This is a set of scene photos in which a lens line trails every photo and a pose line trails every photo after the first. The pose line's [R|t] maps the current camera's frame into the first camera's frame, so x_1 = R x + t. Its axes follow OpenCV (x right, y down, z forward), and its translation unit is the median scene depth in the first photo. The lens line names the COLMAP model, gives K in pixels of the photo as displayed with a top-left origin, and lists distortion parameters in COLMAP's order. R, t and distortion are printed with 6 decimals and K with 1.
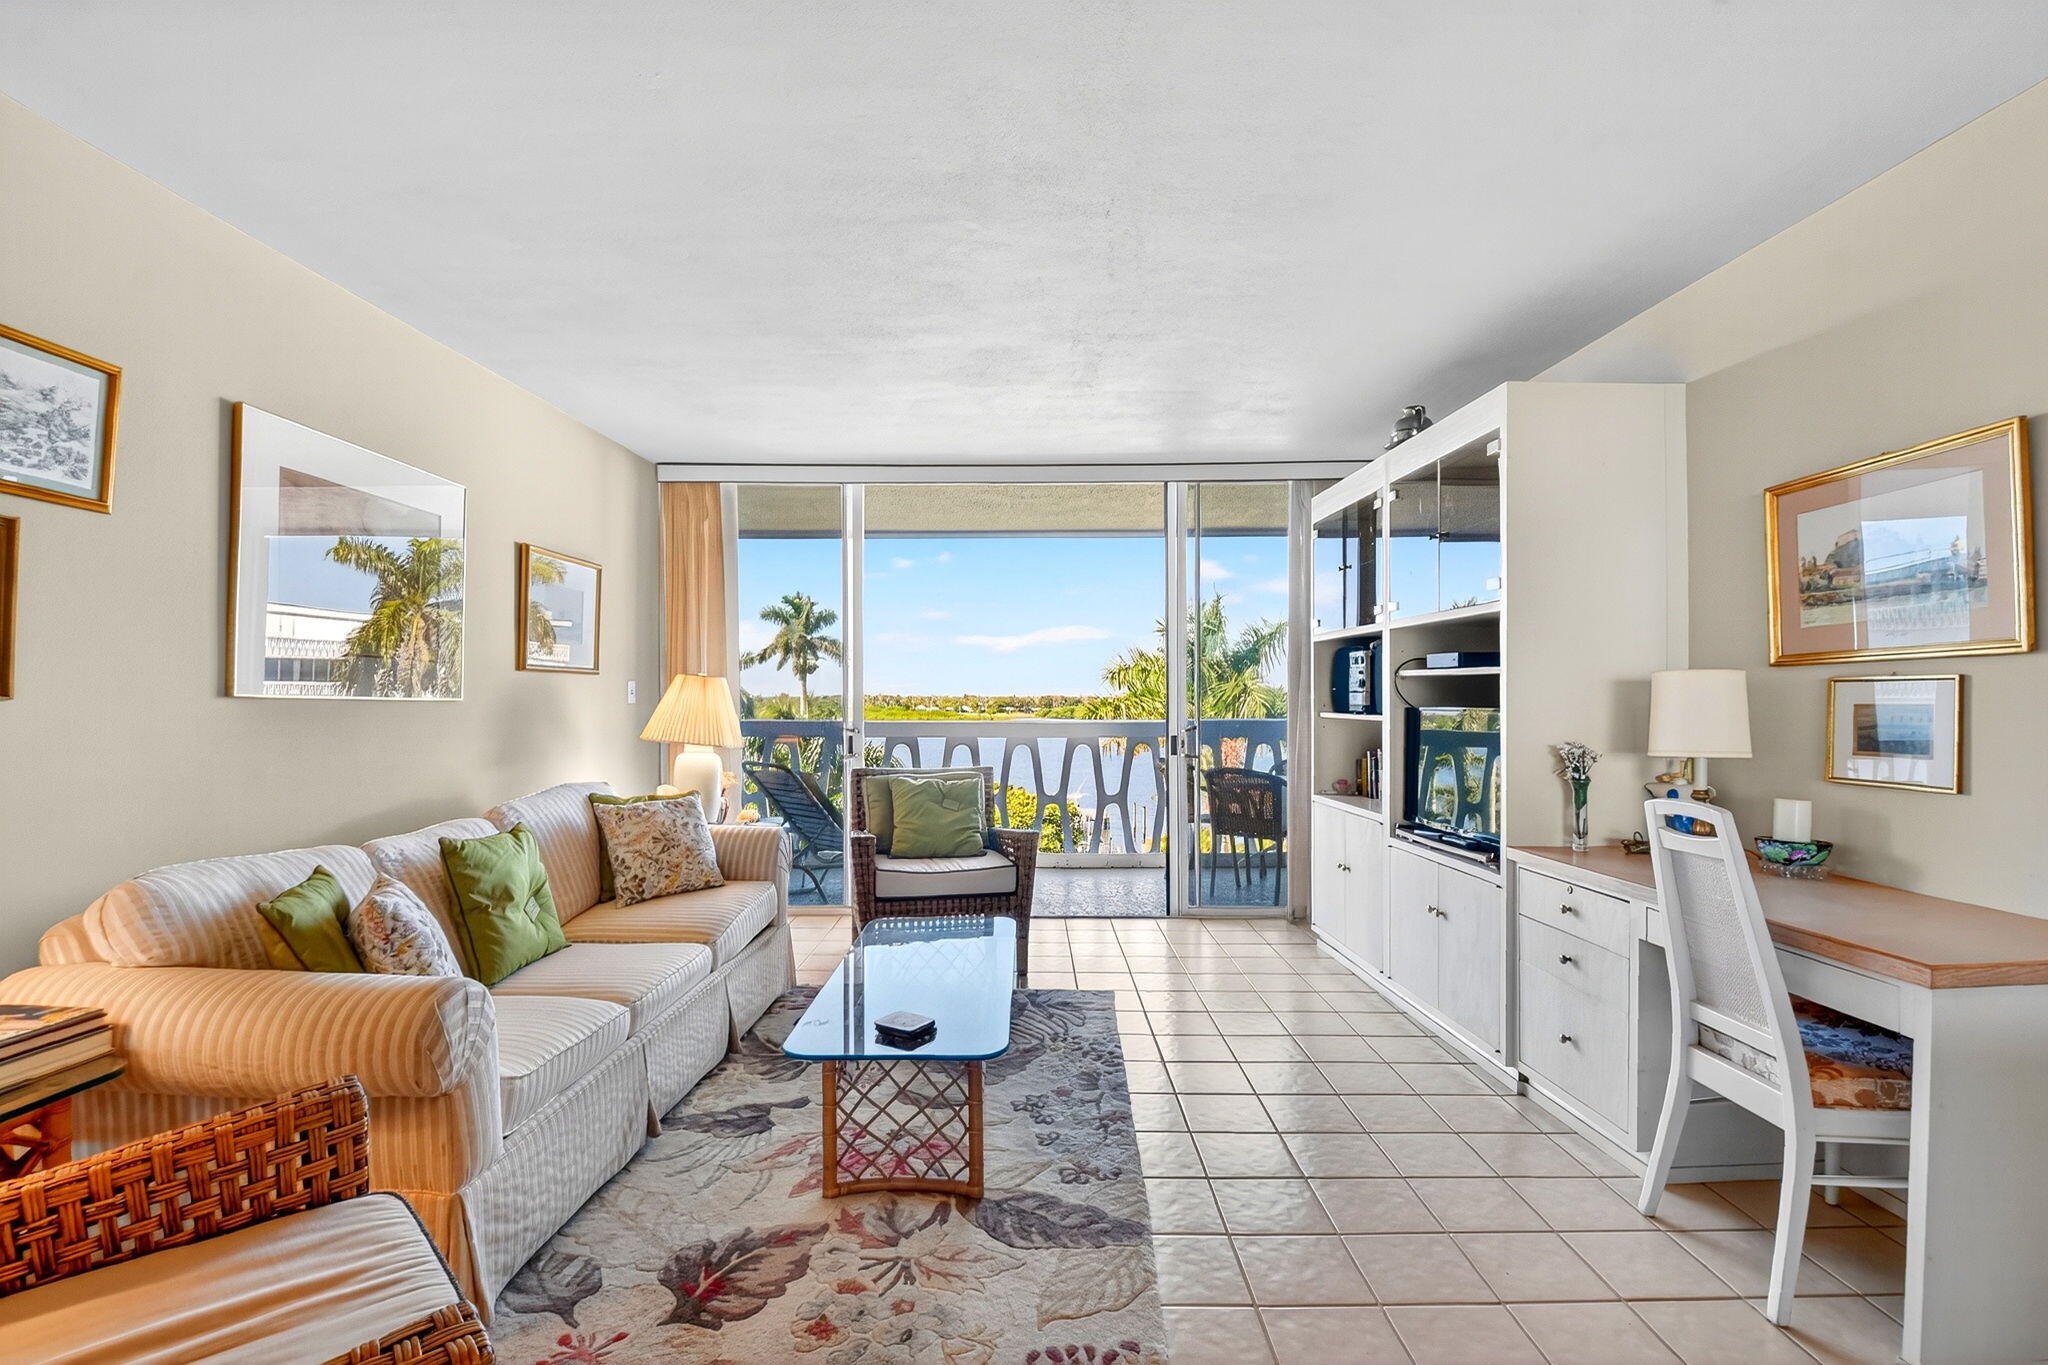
lens RADIAL K [[923.4, 0, 1000.7], [0, 923.4, 704.9], [0, 0, 1]] dist [0.043528, -0.050453]
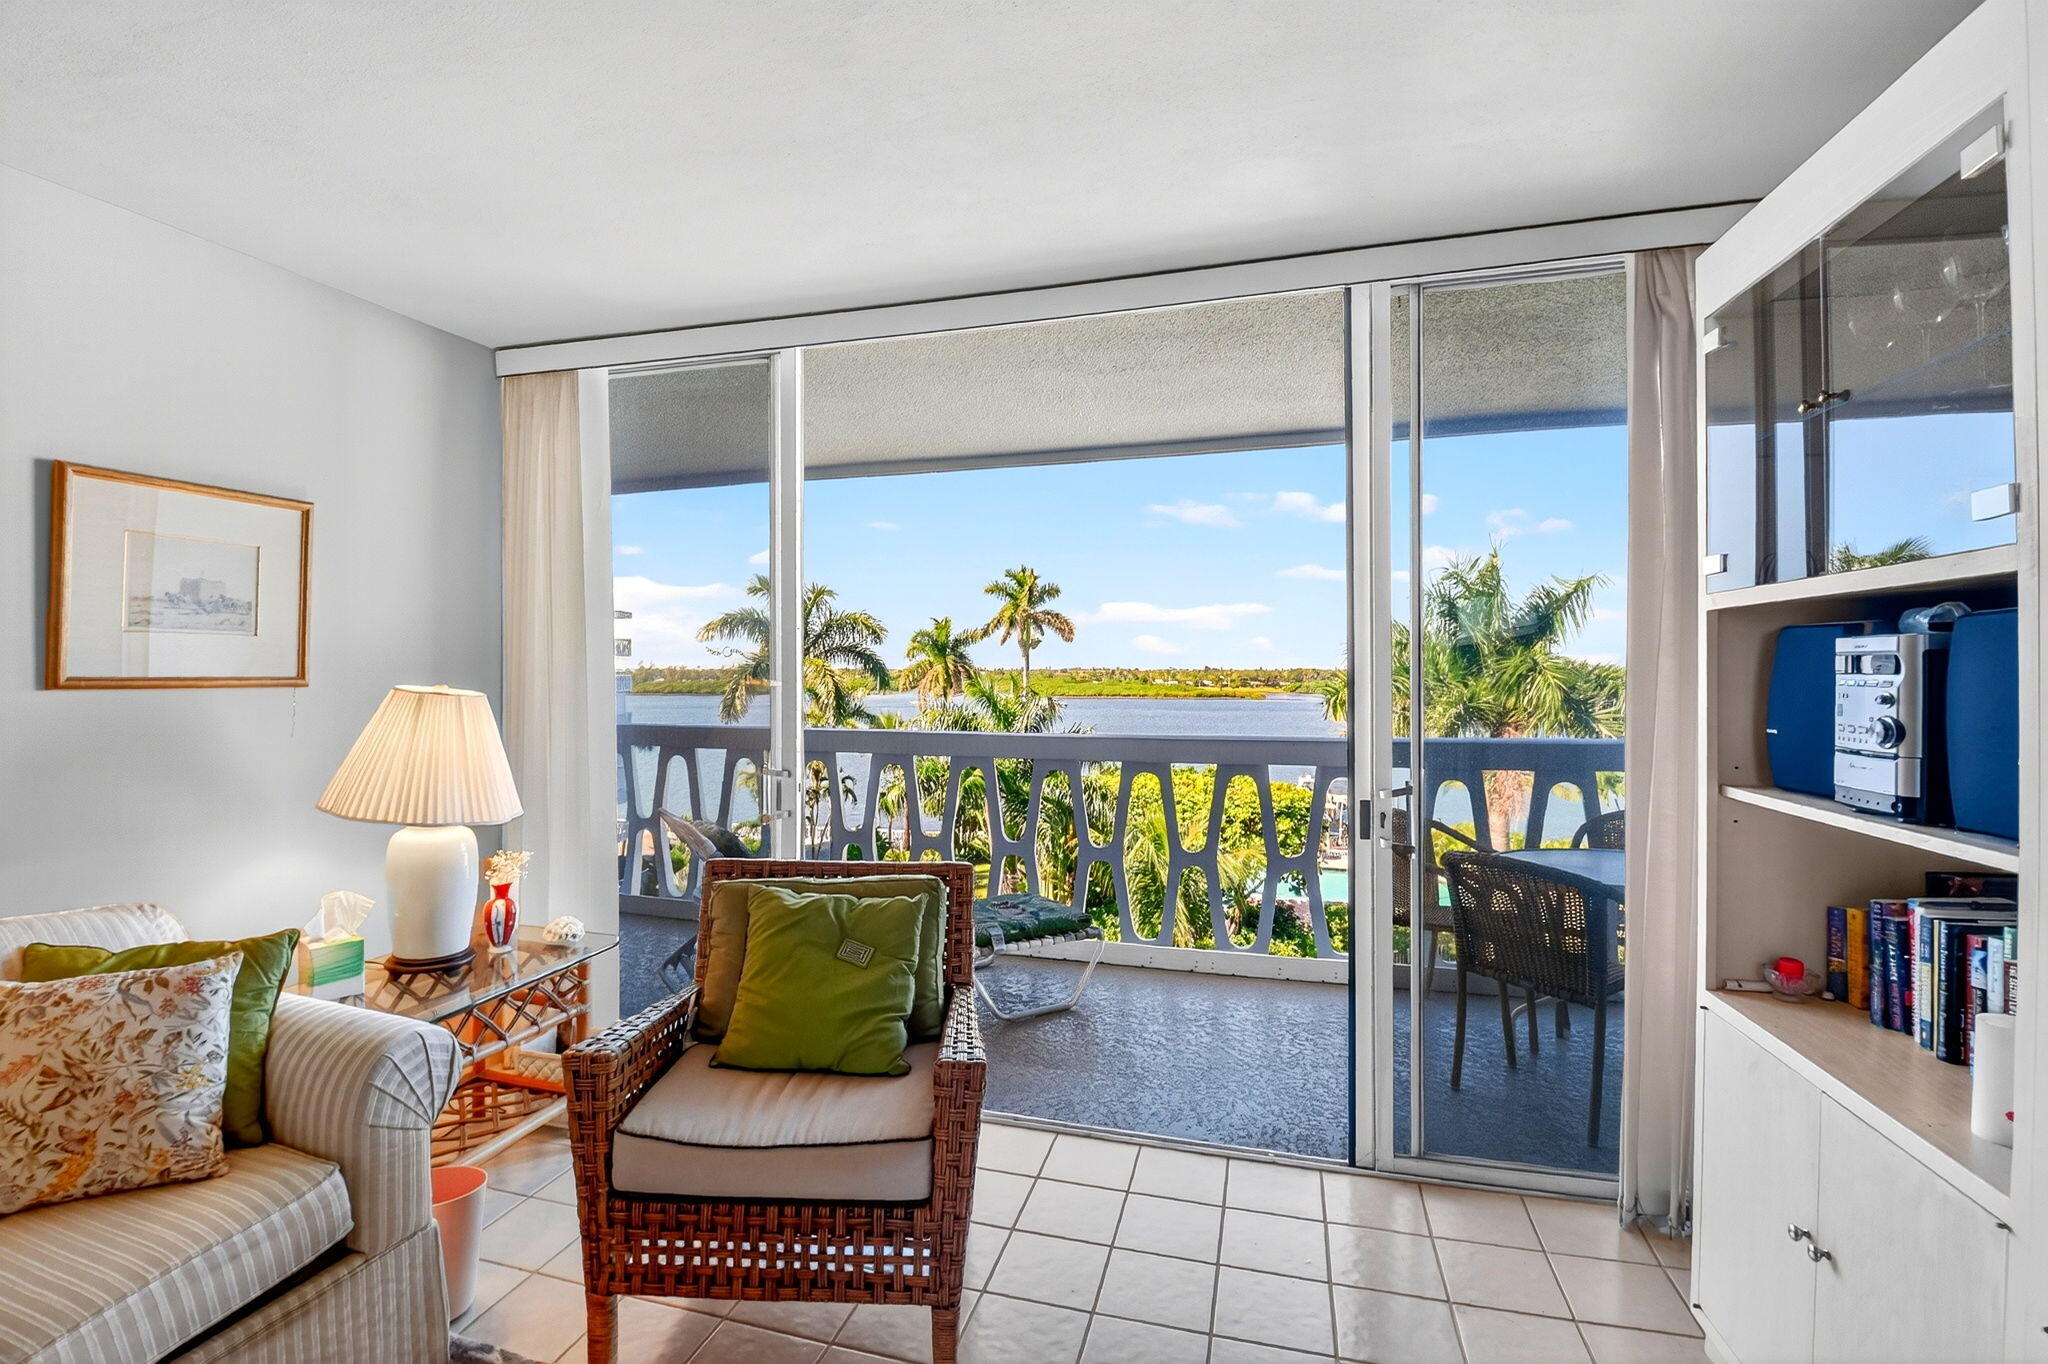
lens RADIAL K [[935.4, 0, 990.5], [0, 935.4, 674.1], [0, 0, 1]] dist [0.025932, -0.030963]
pose [[0.964461, 0.000688, -0.264223, 0.175323], [-0.001833, 0.999990, -0.004085, -0.045959], [0.264218, 0.004424, 0.964453, 0.634990]]
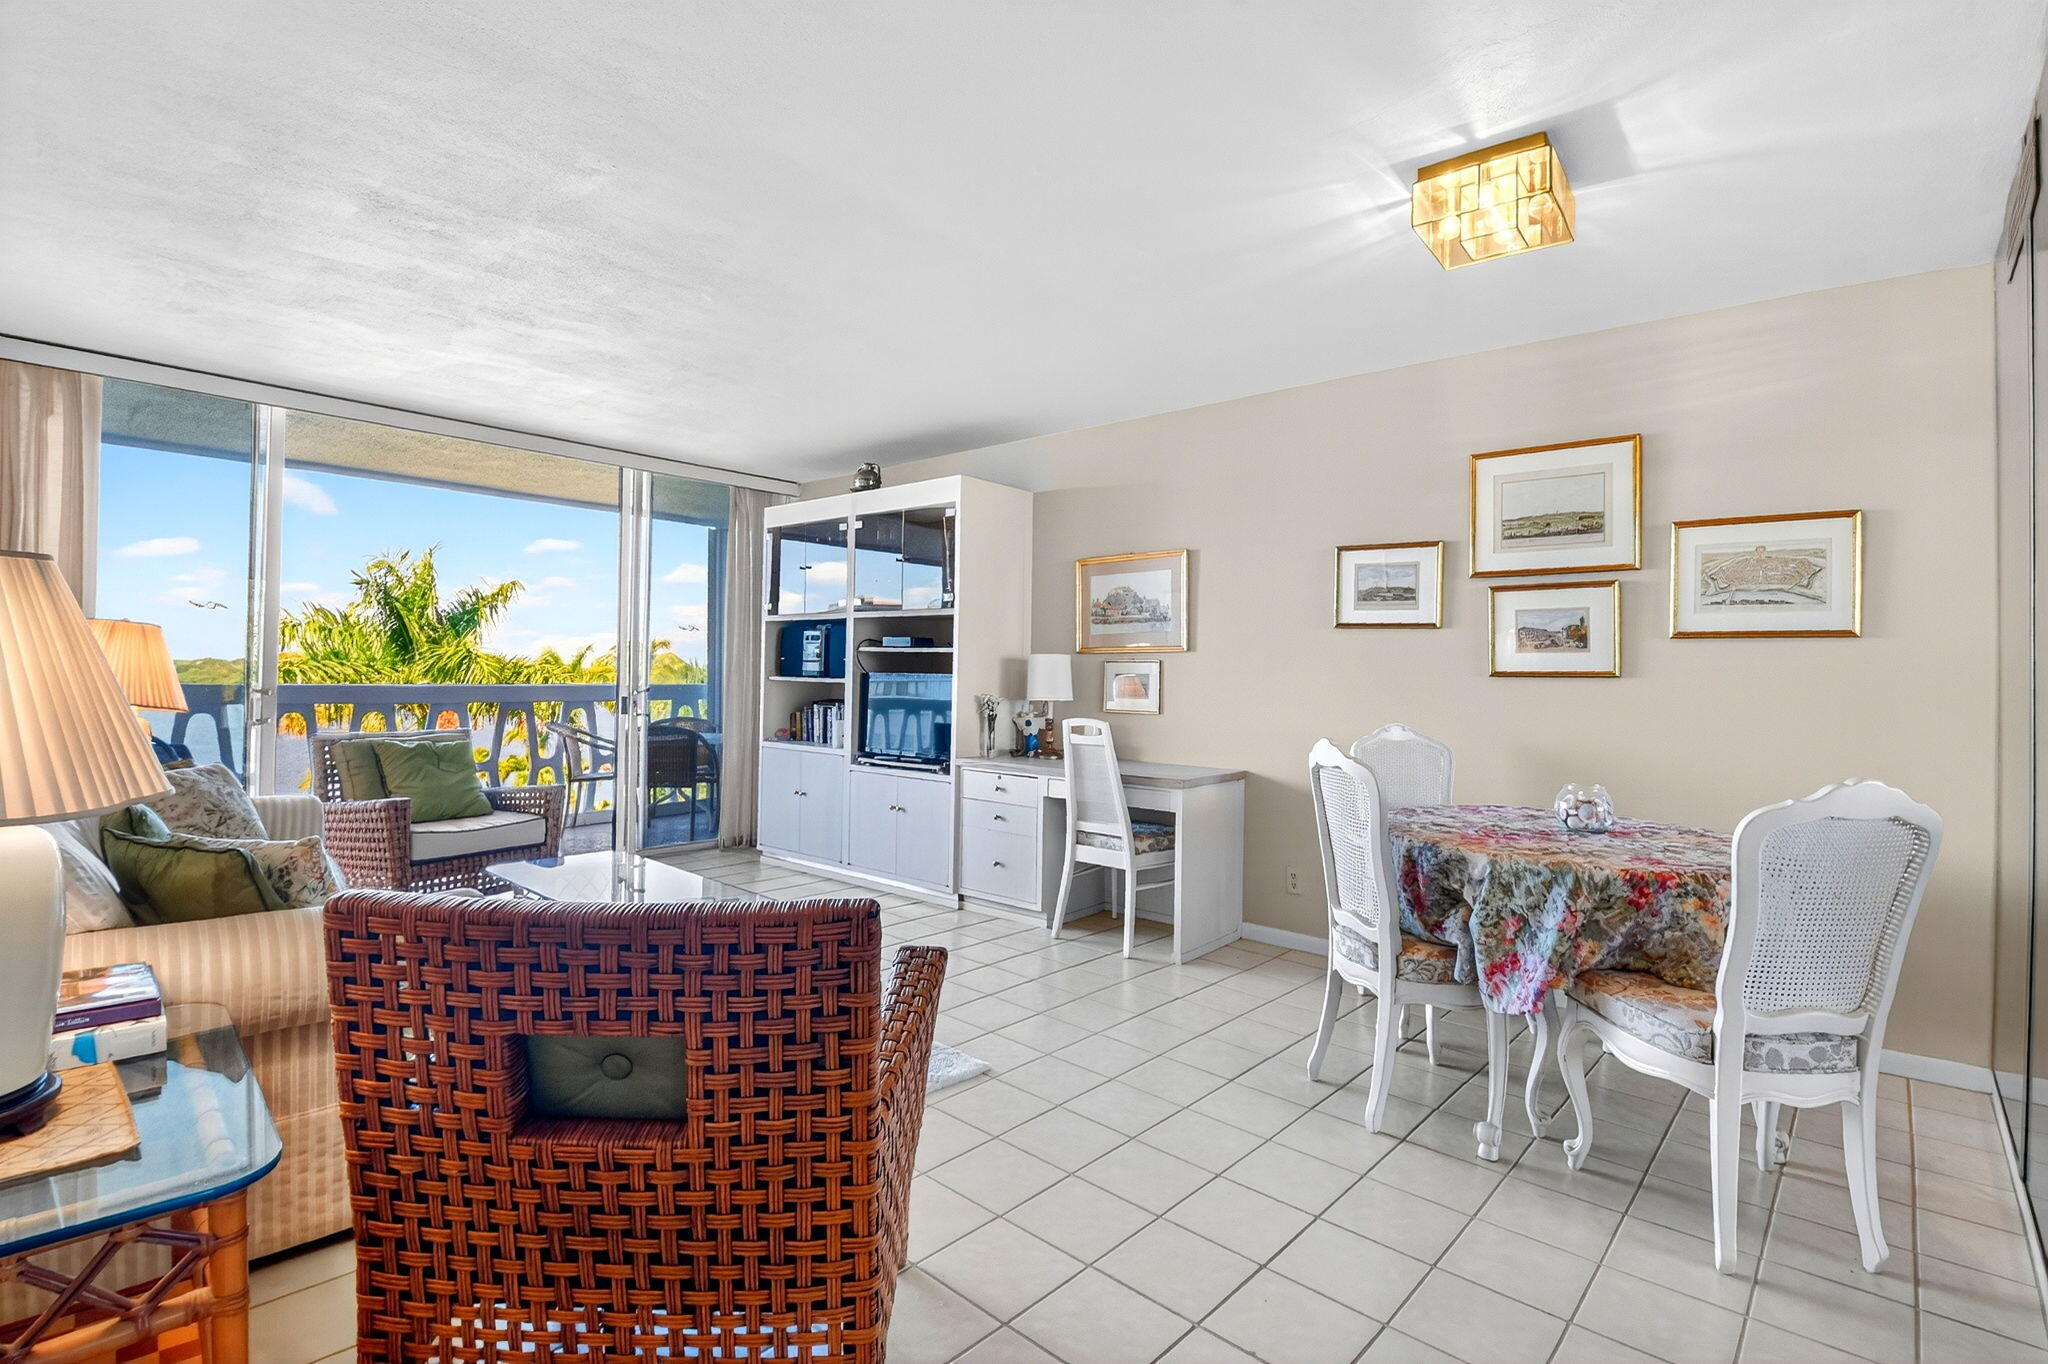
lens RADIAL K [[945.6, 0, 1024.0], [0, 945.6, 682.0], [0, 0, 1]] dist [-0.001960, -0.000678]
pose [[0.658917, 0.007483, 0.752178, -0.483241], [-0.012076, 0.999927, 0.000632, 0.012252], [-0.752118, -0.009500, 0.658960, -0.141228]]
